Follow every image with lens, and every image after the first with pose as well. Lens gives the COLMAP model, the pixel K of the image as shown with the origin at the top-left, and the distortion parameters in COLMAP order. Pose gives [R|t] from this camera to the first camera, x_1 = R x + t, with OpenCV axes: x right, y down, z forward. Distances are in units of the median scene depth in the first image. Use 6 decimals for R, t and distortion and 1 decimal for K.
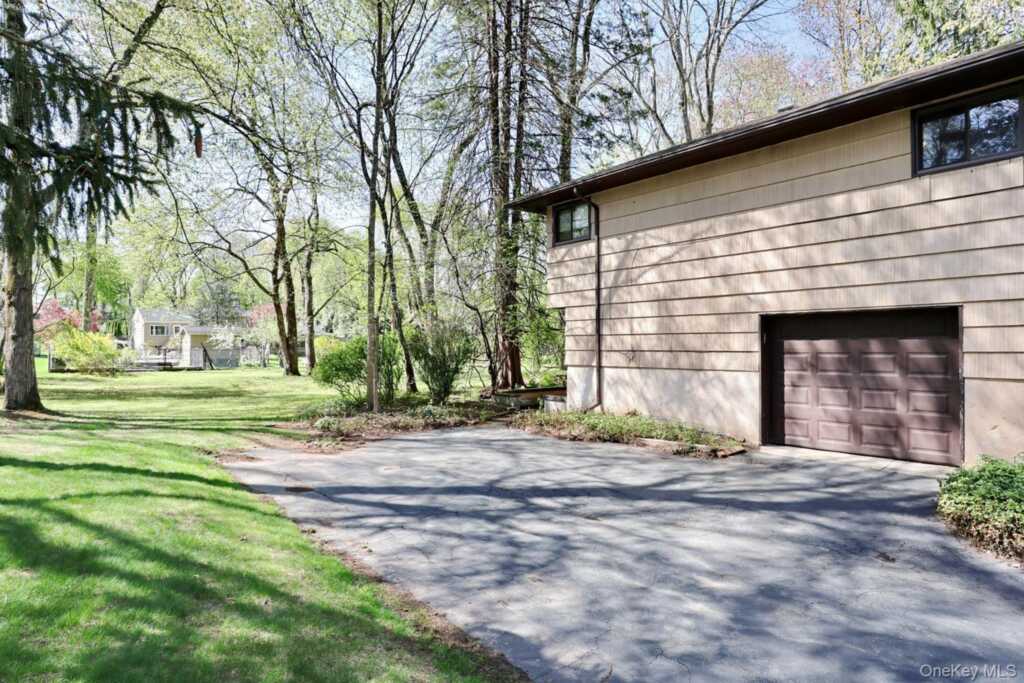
lens RADIAL K [[614.5, 0, 512.7], [0, 614.5, 342.0], [0, 0, 1]] dist [-0.002009, -0.000406]
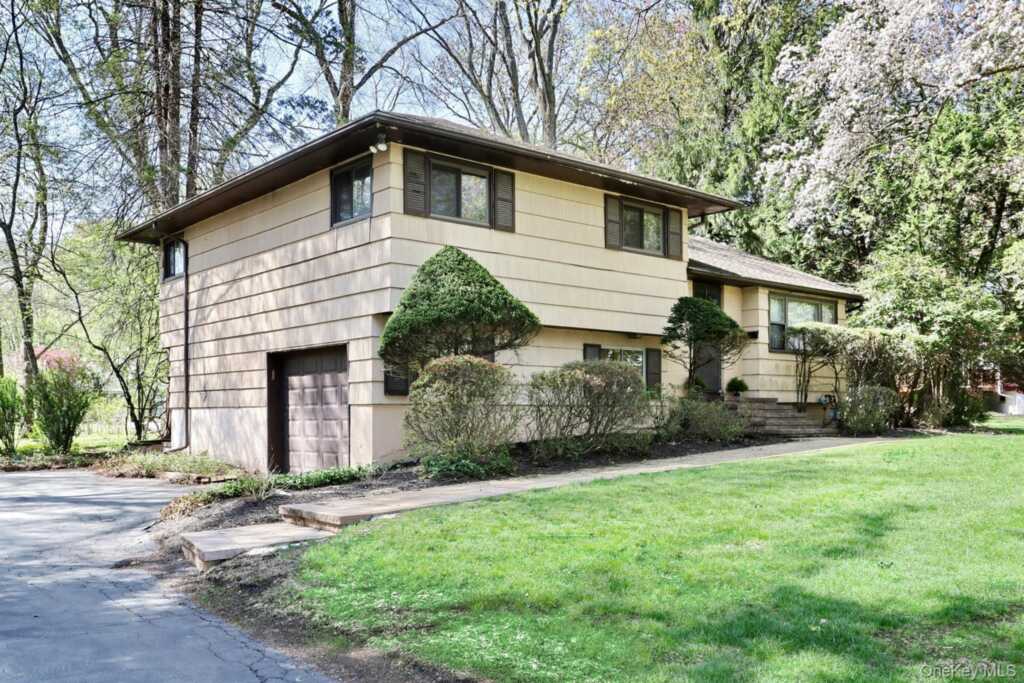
lens RADIAL K [[1518.7, 0, 512.1], [0, 1518.7, 342.8], [0, 0, 1]] dist [-0.005381, 0.000000]
pose [[0.969638, -0.029334, -0.242780, 1.190739], [0.020883, 0.999085, -0.037310, 0.037295], [0.243653, 0.031107, 0.969364, -1.170535]]
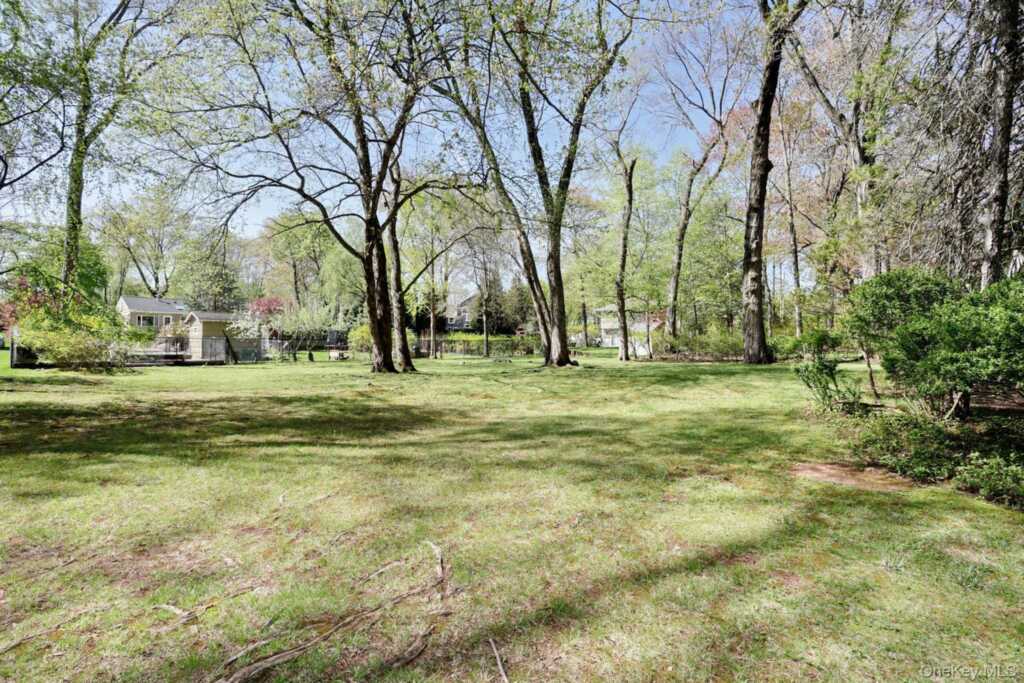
lens RADIAL K [[513.2, 0, 510.9], [0, 513.2, 342.5], [0, 0, 1]] dist [0.002180, 0.000728]
pose [[0.992986, 0.004043, 0.118164, -0.426426], [-0.004543, 0.999982, 0.003969, 0.025570], [-0.118145, -0.004478, 0.992986, 0.579263]]
